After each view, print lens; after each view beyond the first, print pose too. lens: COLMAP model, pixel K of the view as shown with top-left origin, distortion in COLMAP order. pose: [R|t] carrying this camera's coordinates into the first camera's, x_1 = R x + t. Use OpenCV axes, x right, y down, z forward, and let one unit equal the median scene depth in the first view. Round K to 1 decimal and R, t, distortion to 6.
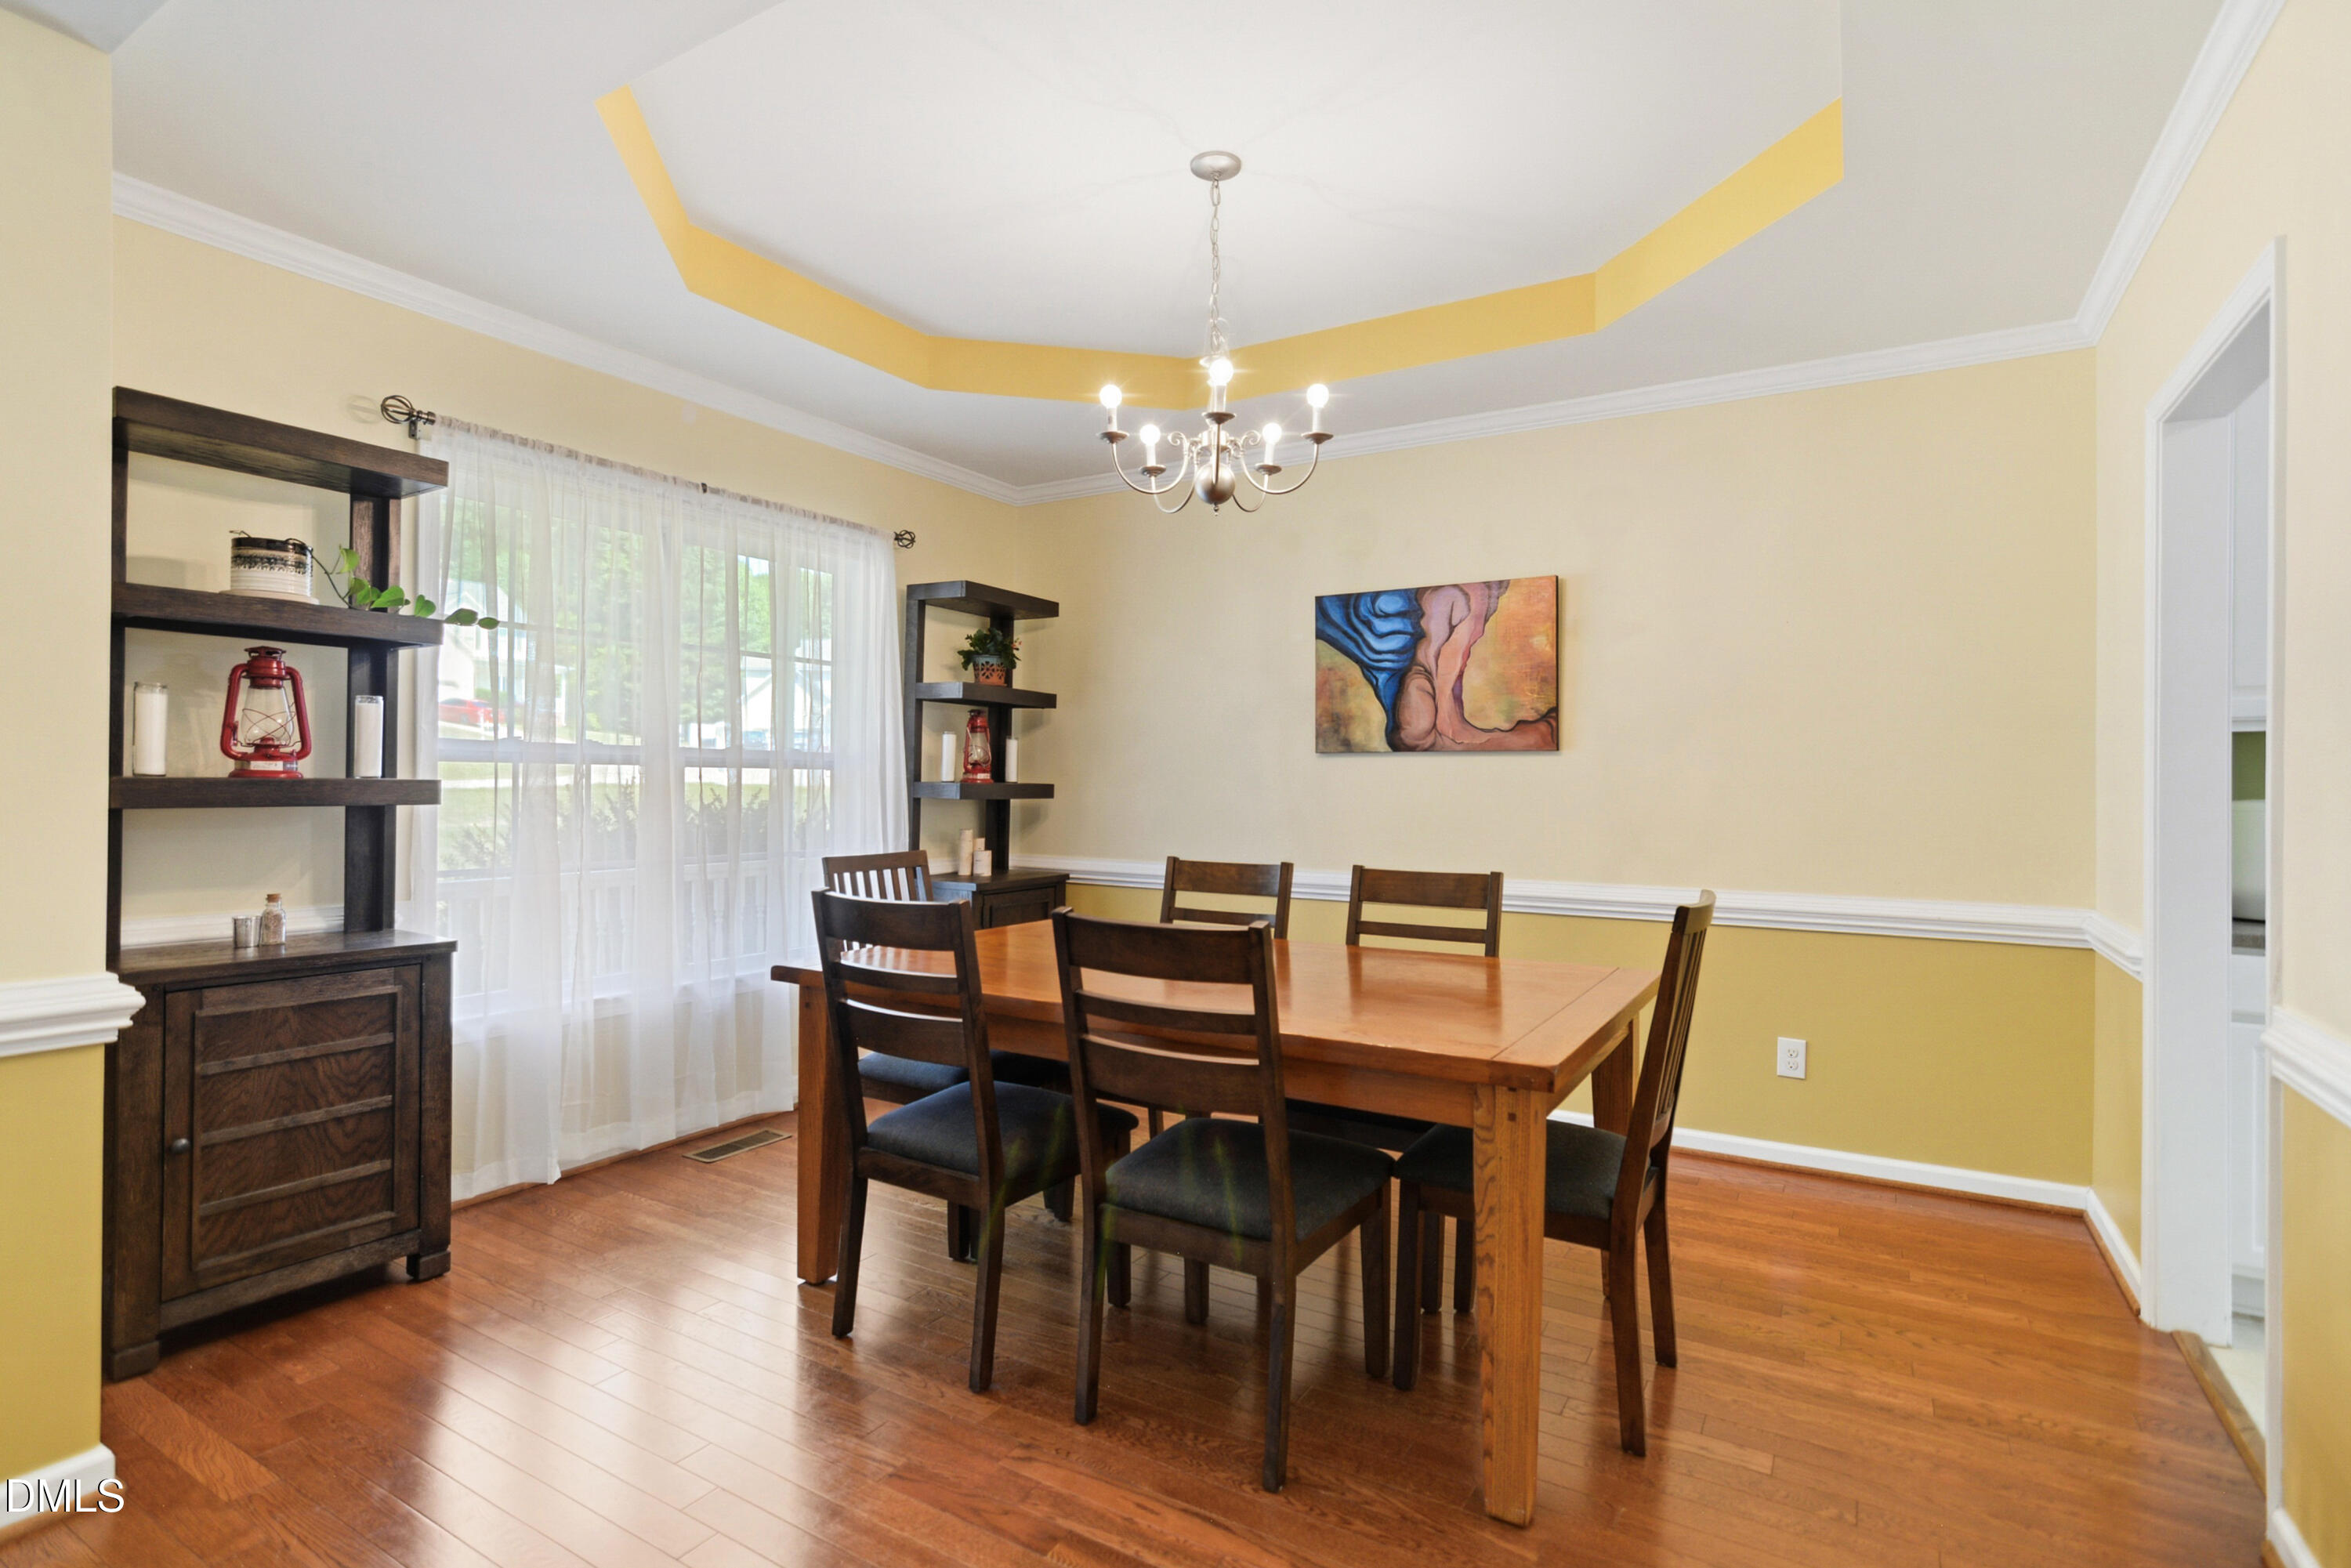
lens RADIAL K [[1144.8, 0, 1163.0], [0, 1144.8, 776.5], [0, 0, 1]] dist [-0.005501, 0.001125]
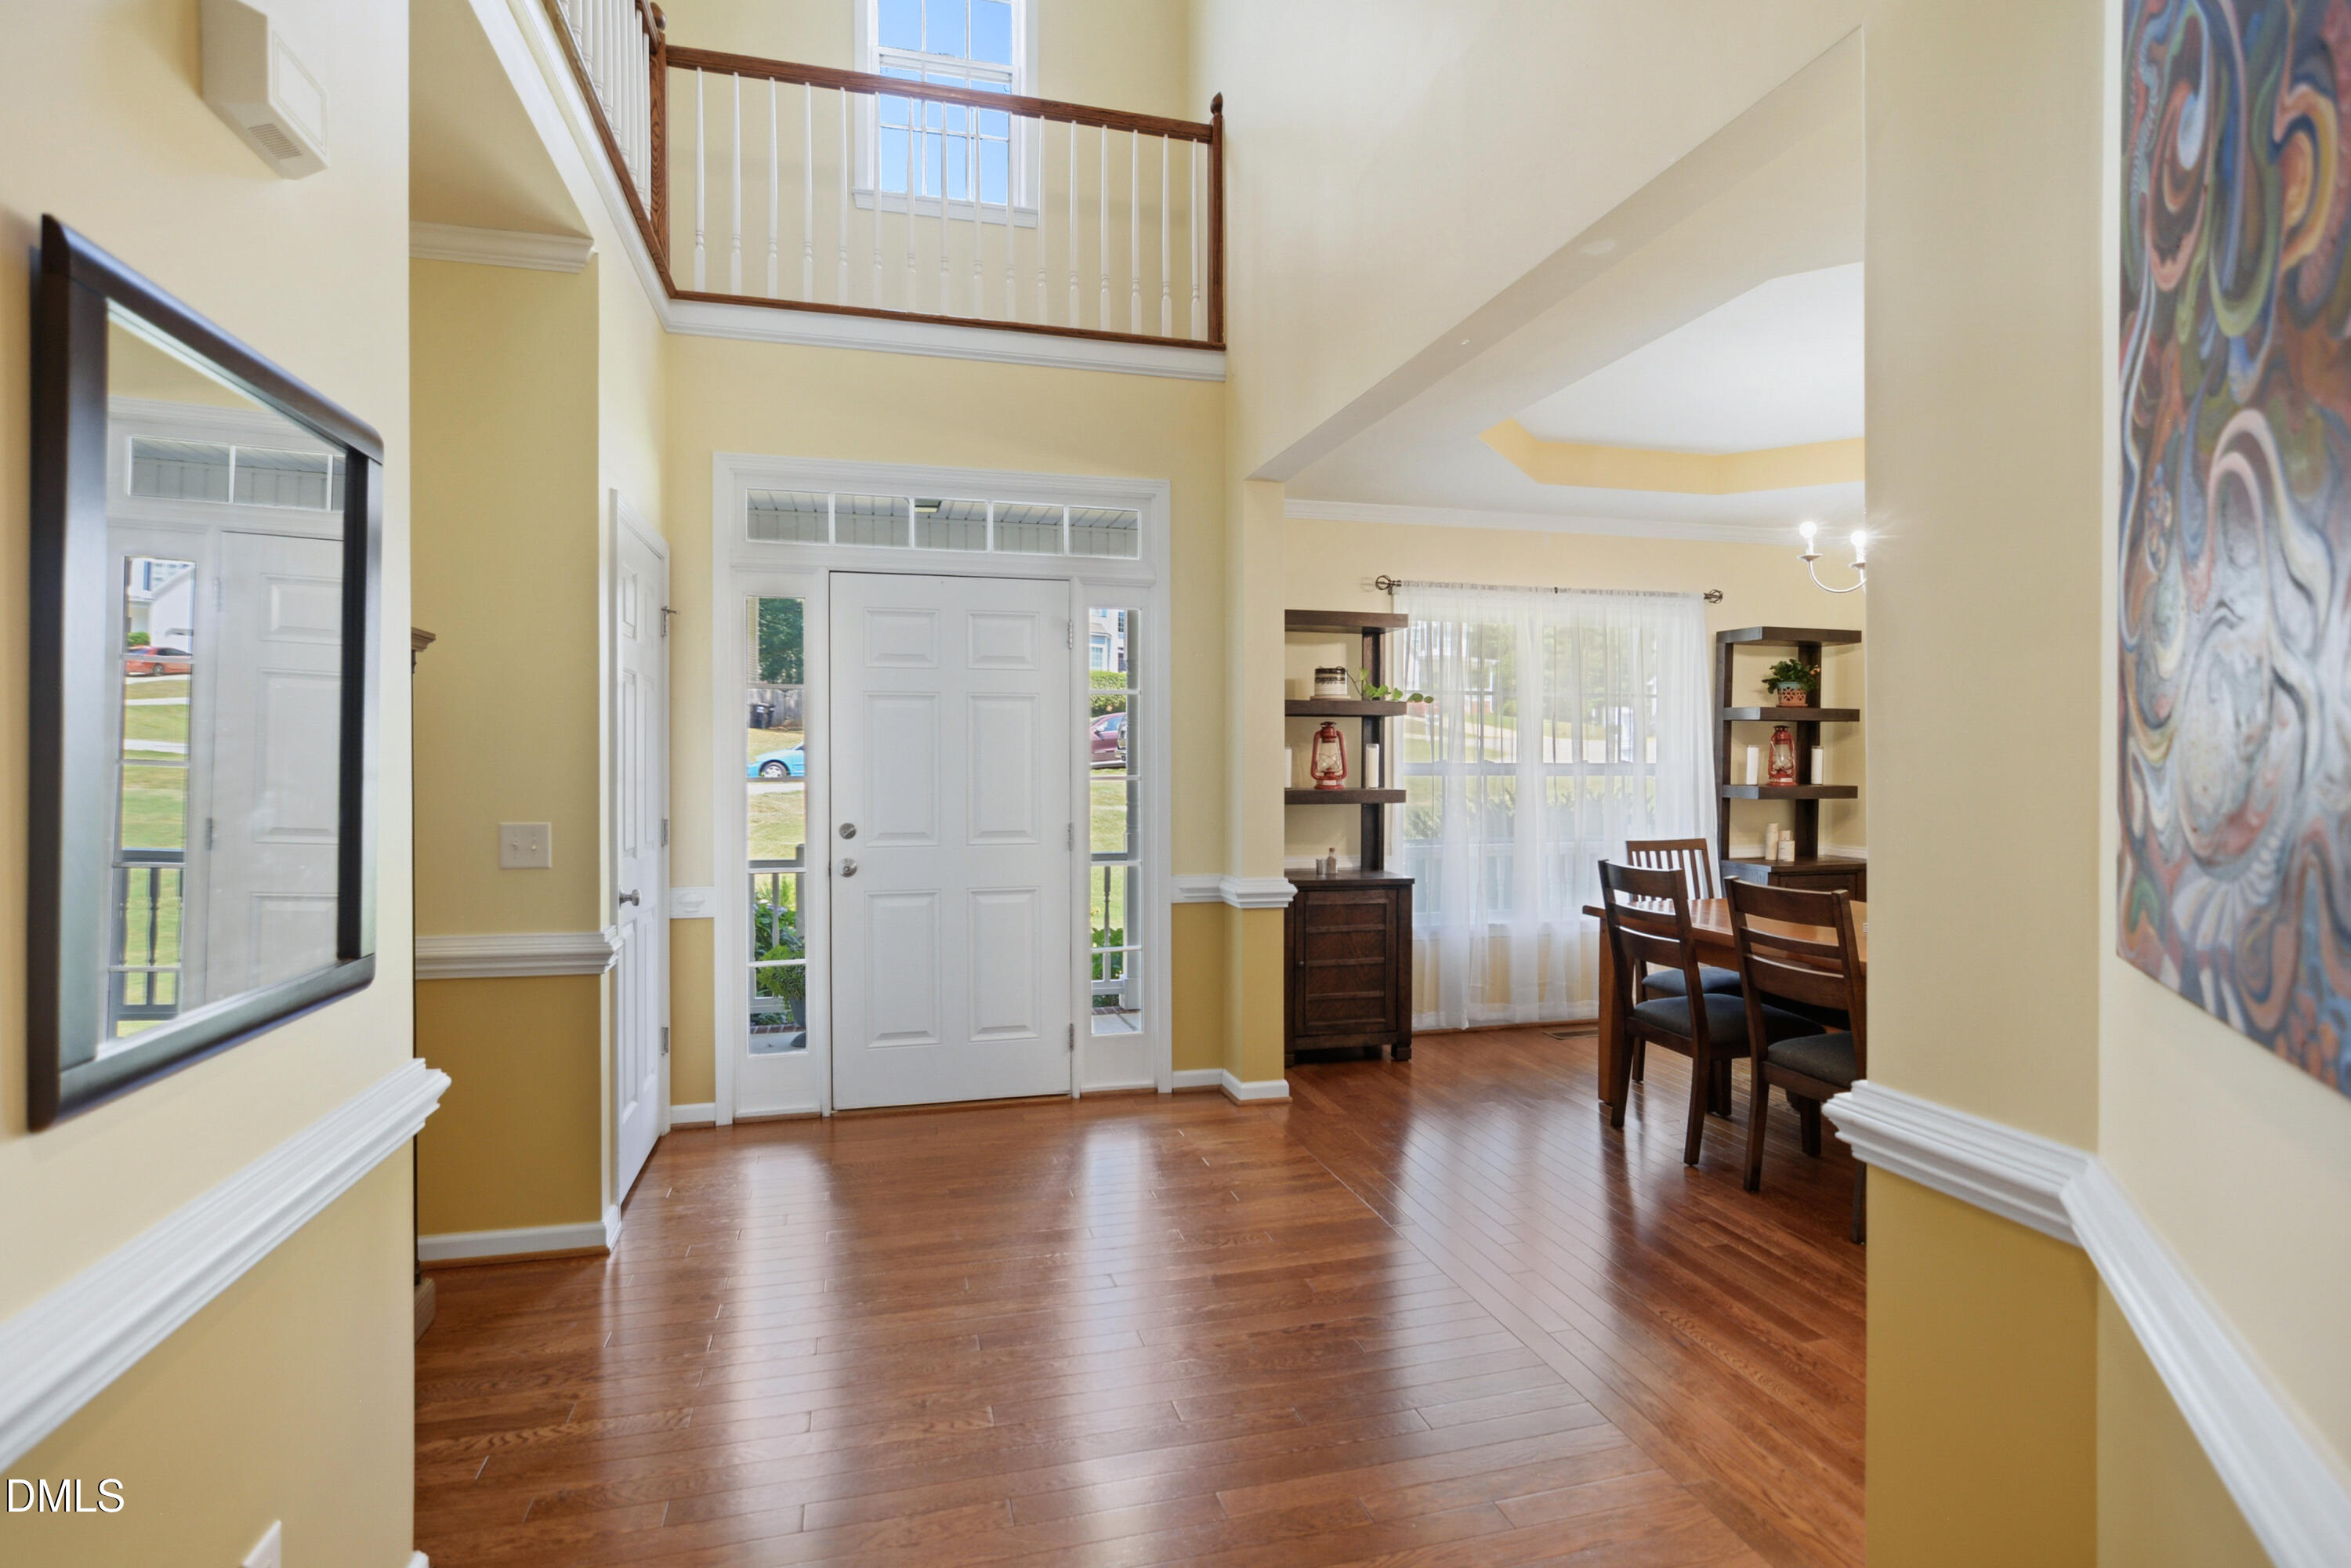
lens RADIAL K [[1144.8, 0, 1169.6], [0, 1144.8, 776.5], [0, 0, 1]] dist [-0.005501, 0.001125]
pose [[0.725318, 0.003339, -0.688406, 0.338158], [0.009525, 0.999844, 0.014884, -0.046822], [0.688349, -0.017353, 0.725173, -0.561525]]
